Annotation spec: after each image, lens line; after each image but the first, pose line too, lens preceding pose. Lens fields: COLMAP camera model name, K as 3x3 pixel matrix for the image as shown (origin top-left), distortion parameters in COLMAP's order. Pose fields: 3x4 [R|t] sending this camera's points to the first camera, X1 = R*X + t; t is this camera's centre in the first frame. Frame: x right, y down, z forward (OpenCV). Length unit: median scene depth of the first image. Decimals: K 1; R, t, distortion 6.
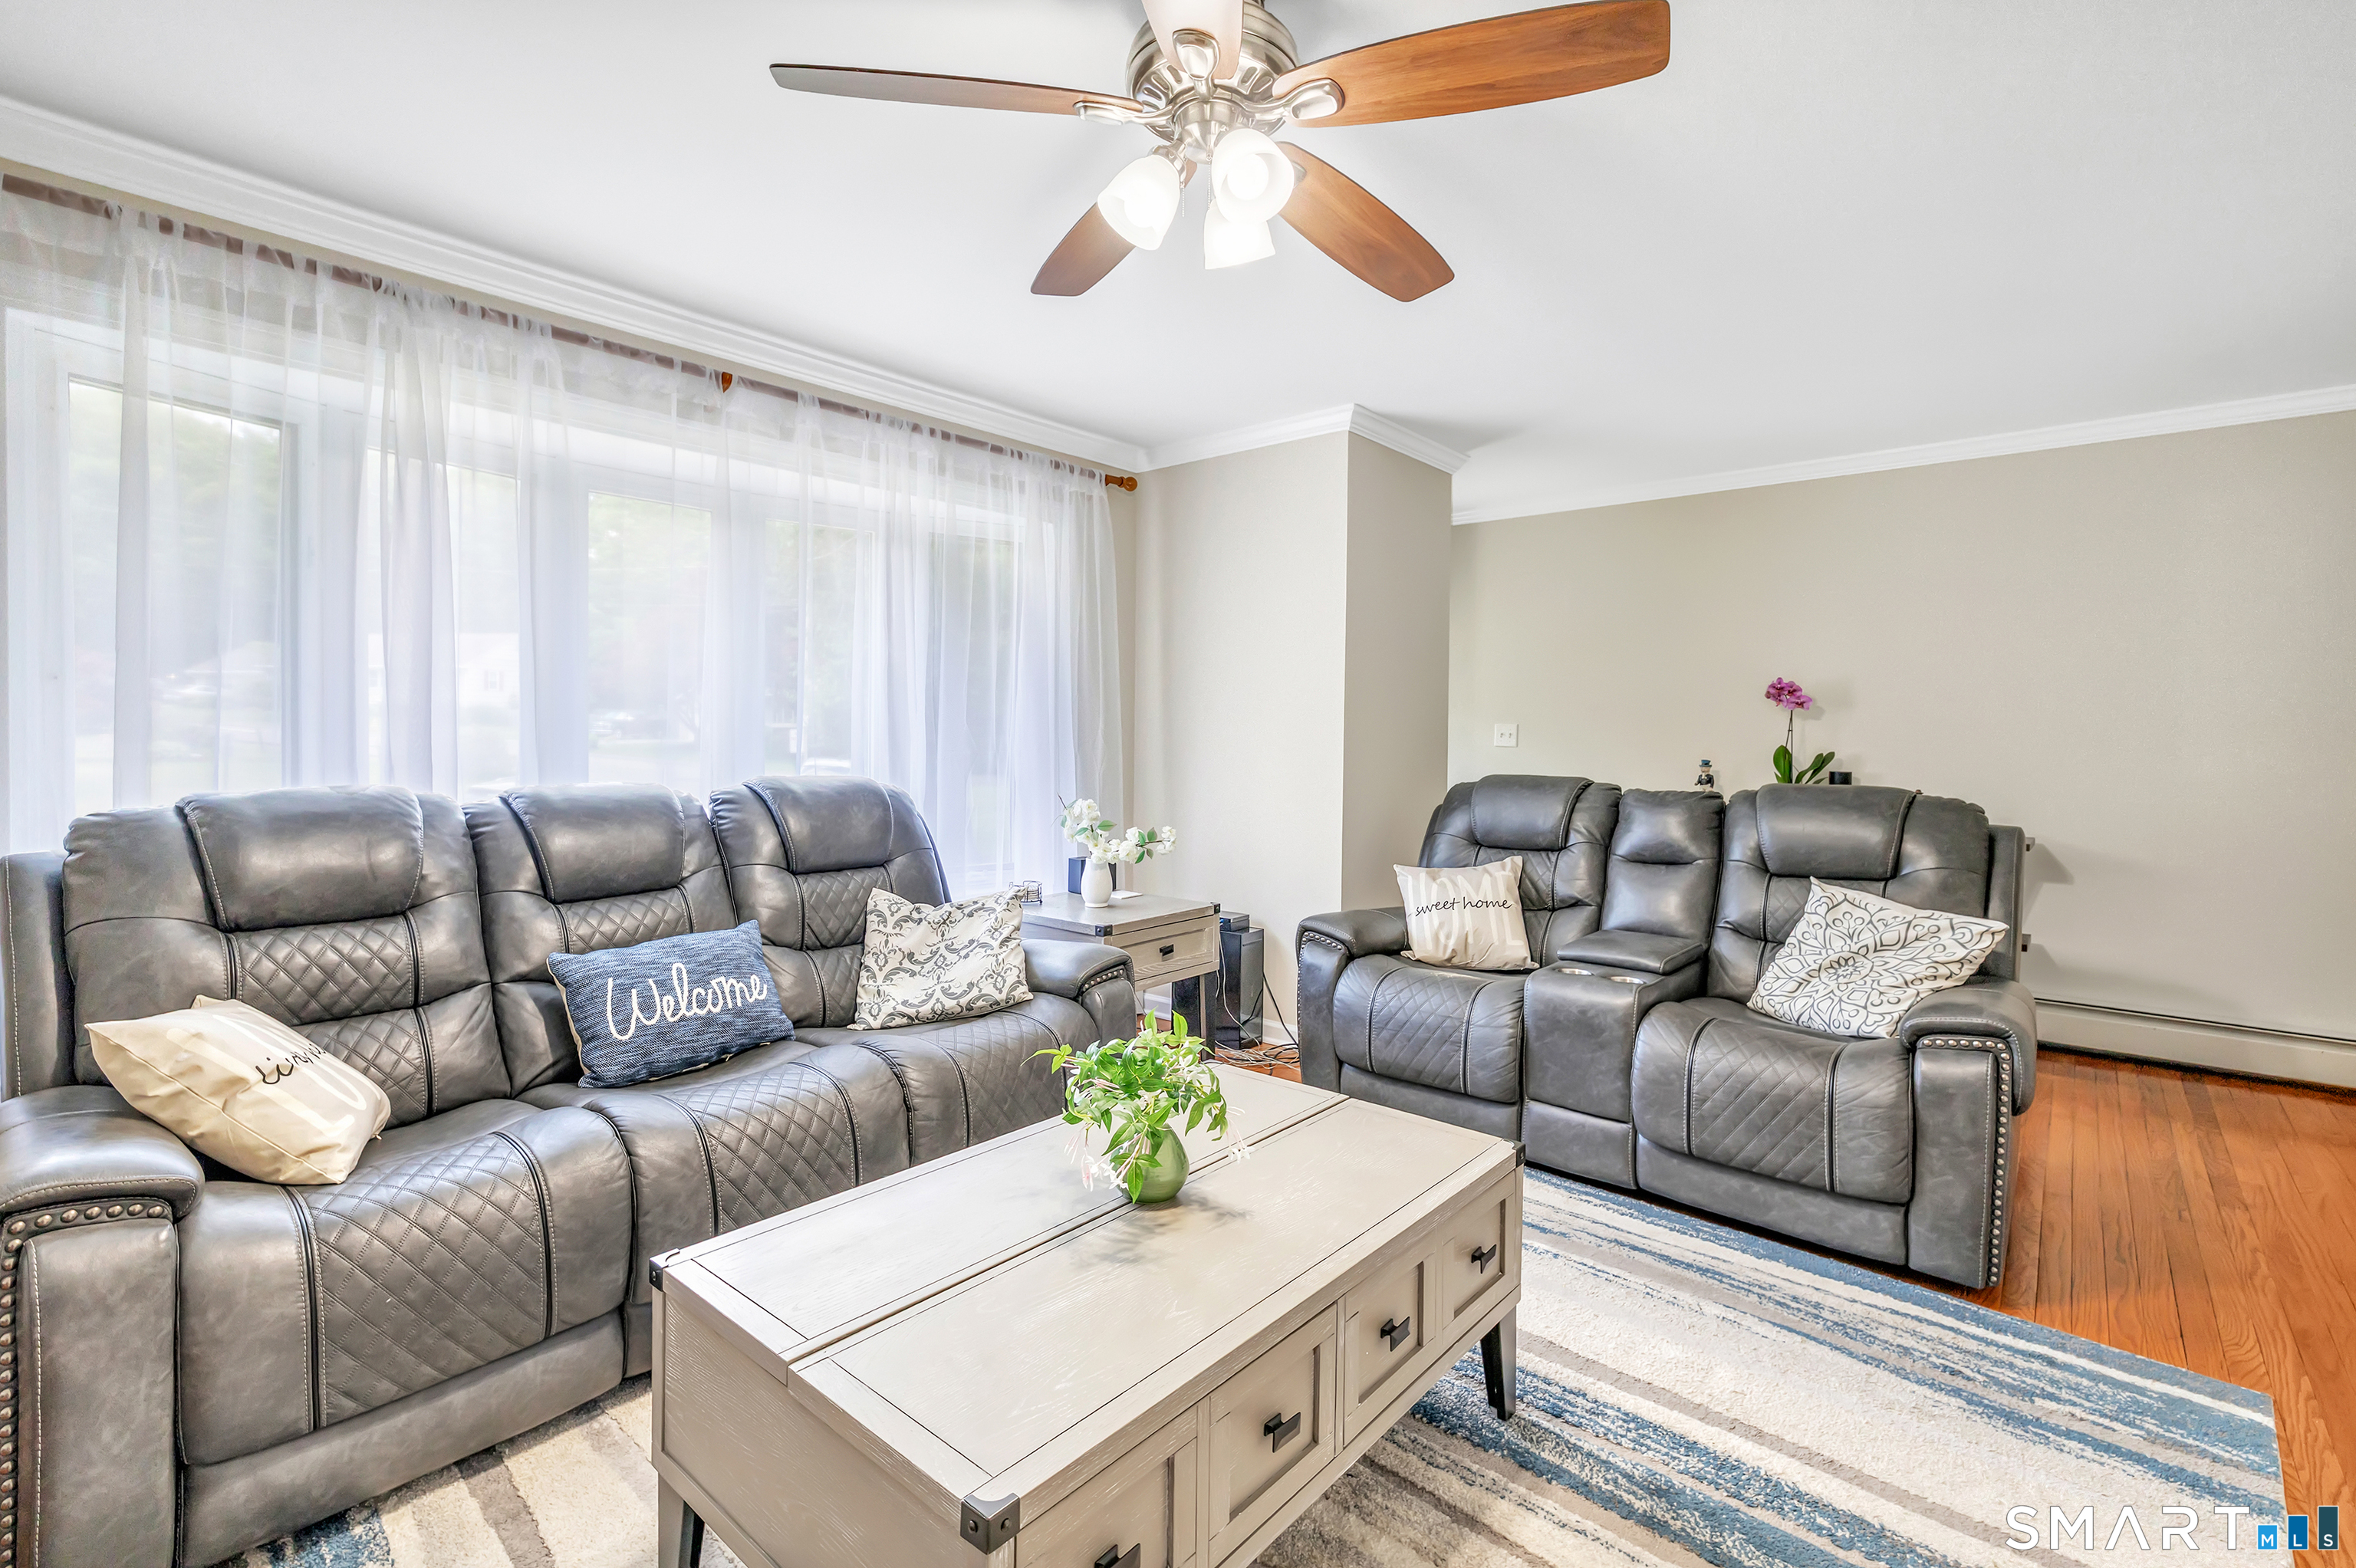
lens RADIAL K [[1062.6, 0, 1161.7], [0, 1062.6, 729.0], [0, 0, 1]] dist [-0.000539, 0.000642]
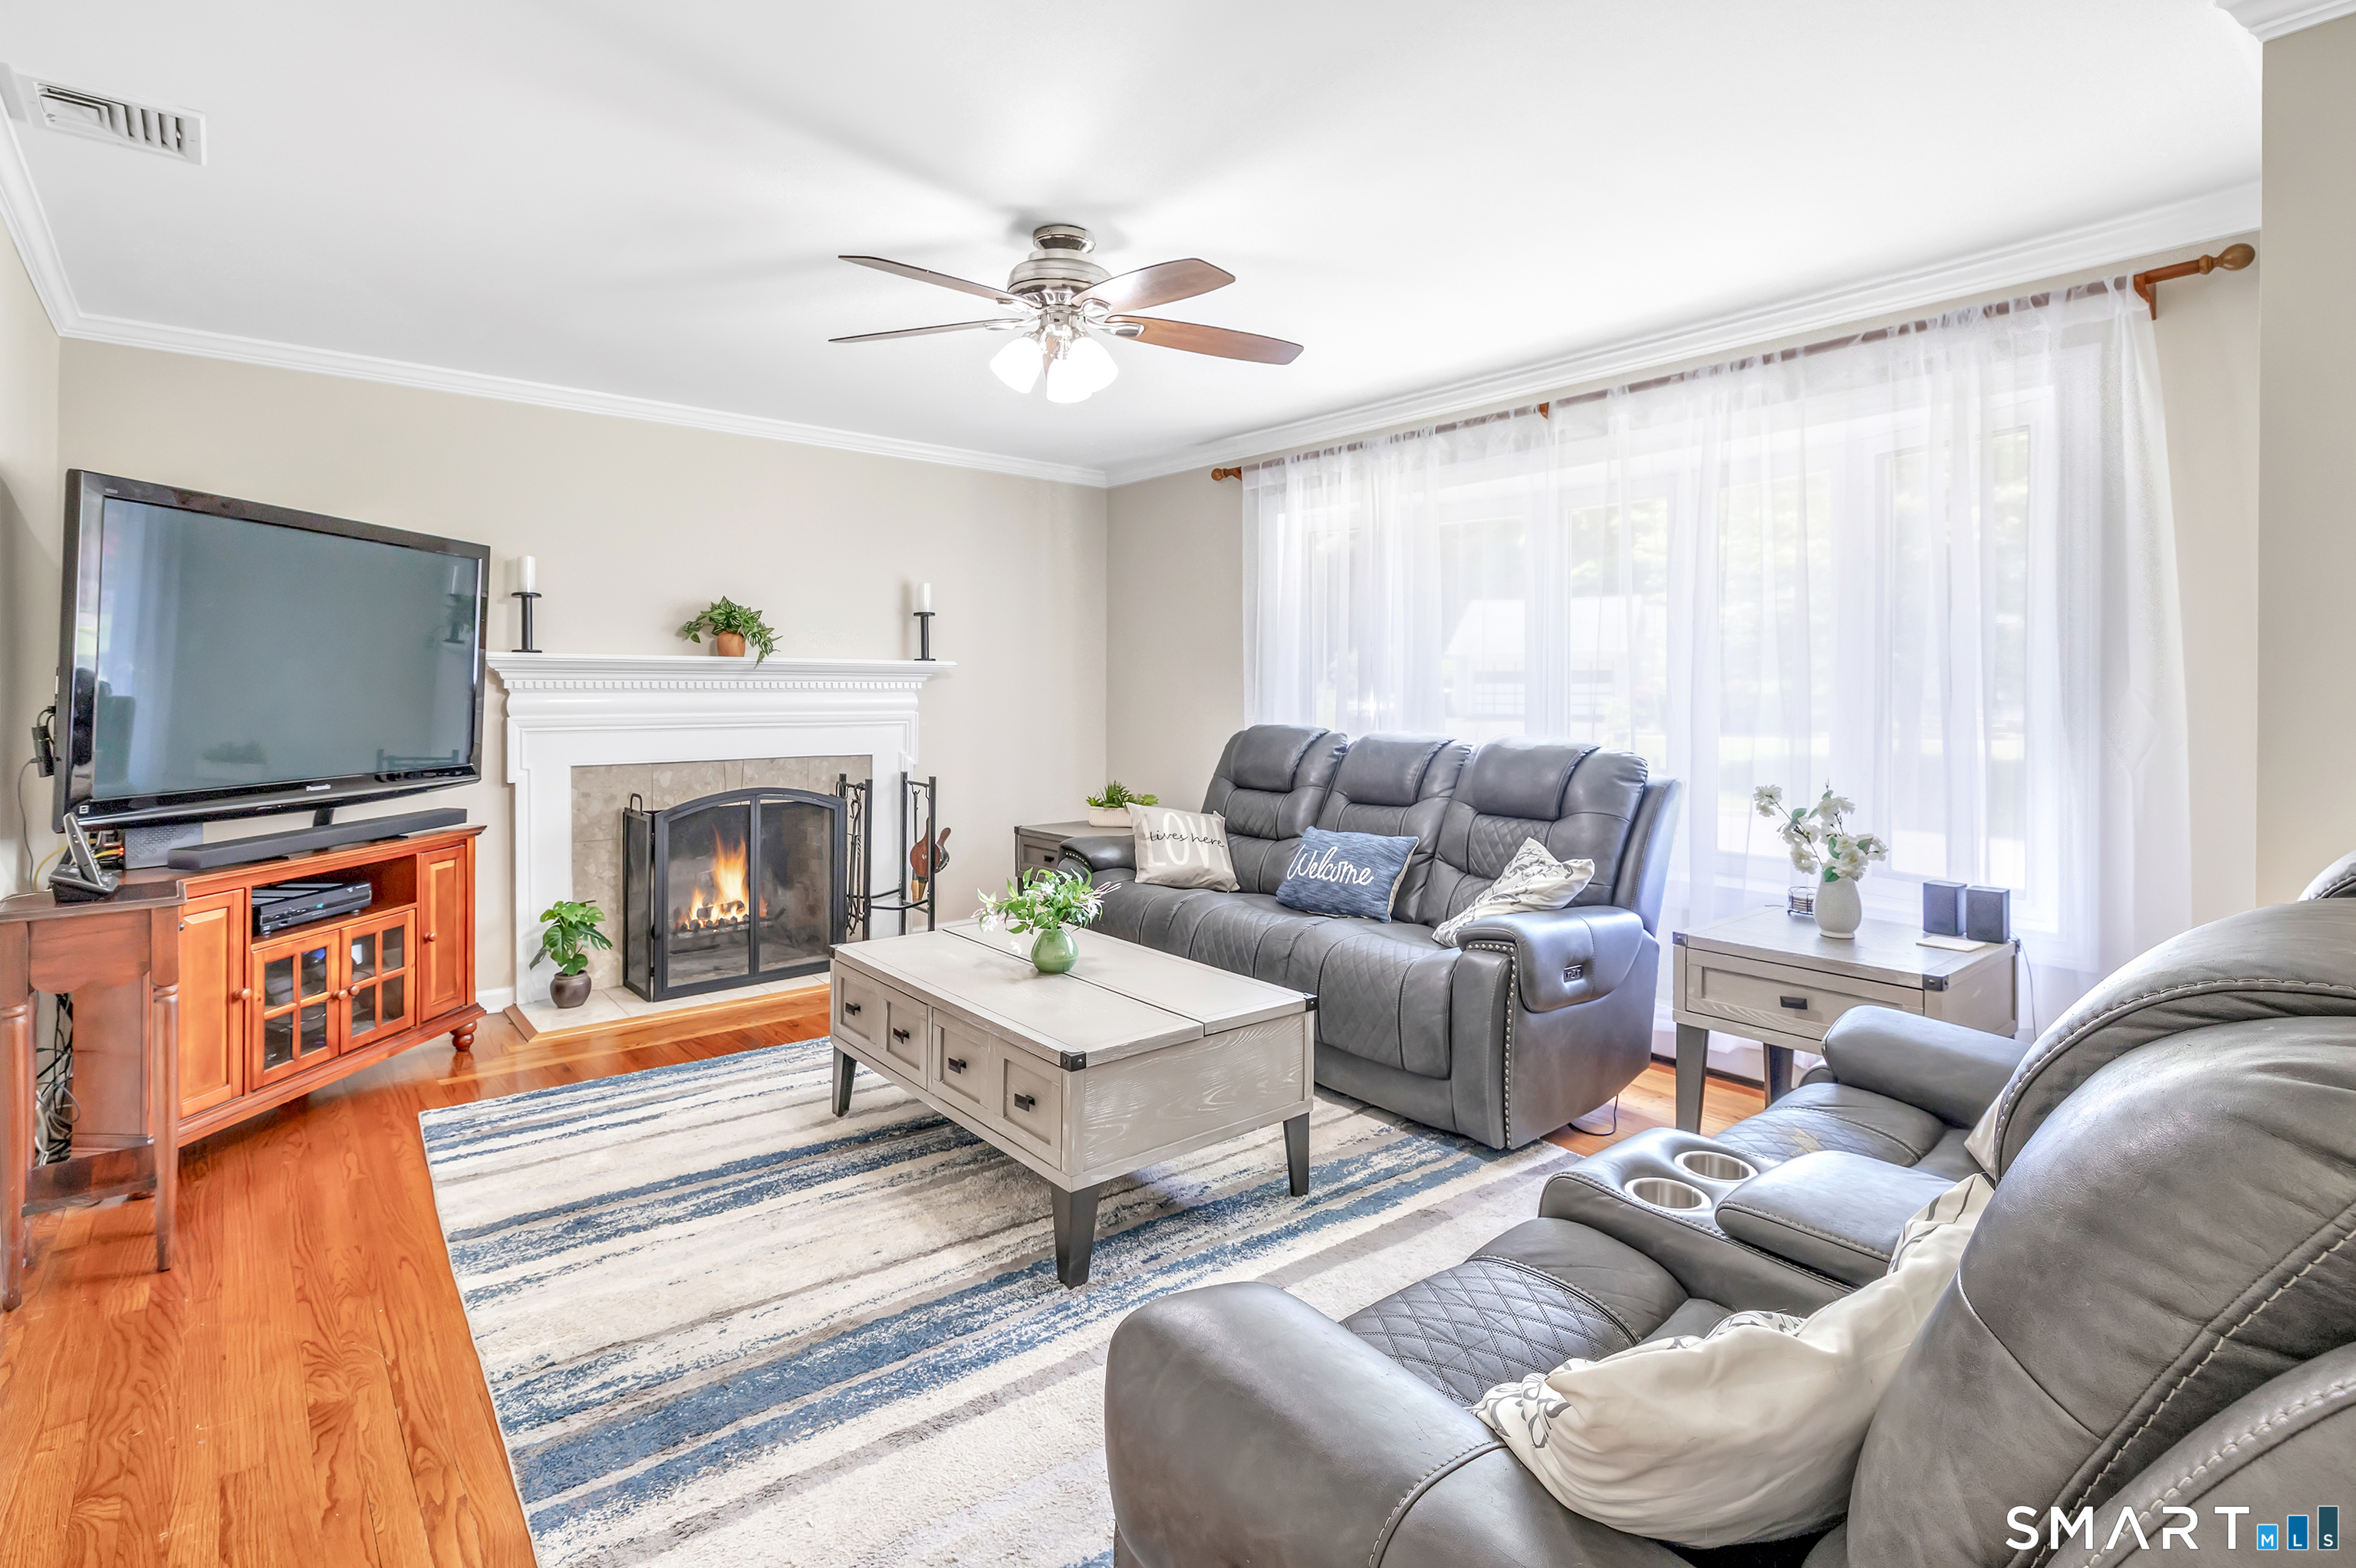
lens RADIAL K [[1062.6, 0, 1161.7], [0, 1062.6, 729.0], [0, 0, 1]] dist [-0.000539, 0.000642]
pose [[-0.139384, 0.024040, -0.989946, 0.906259], [-0.006466, 0.999662, 0.025186, 0.007570], [0.990217, 0.009912, -0.139182, 0.787524]]
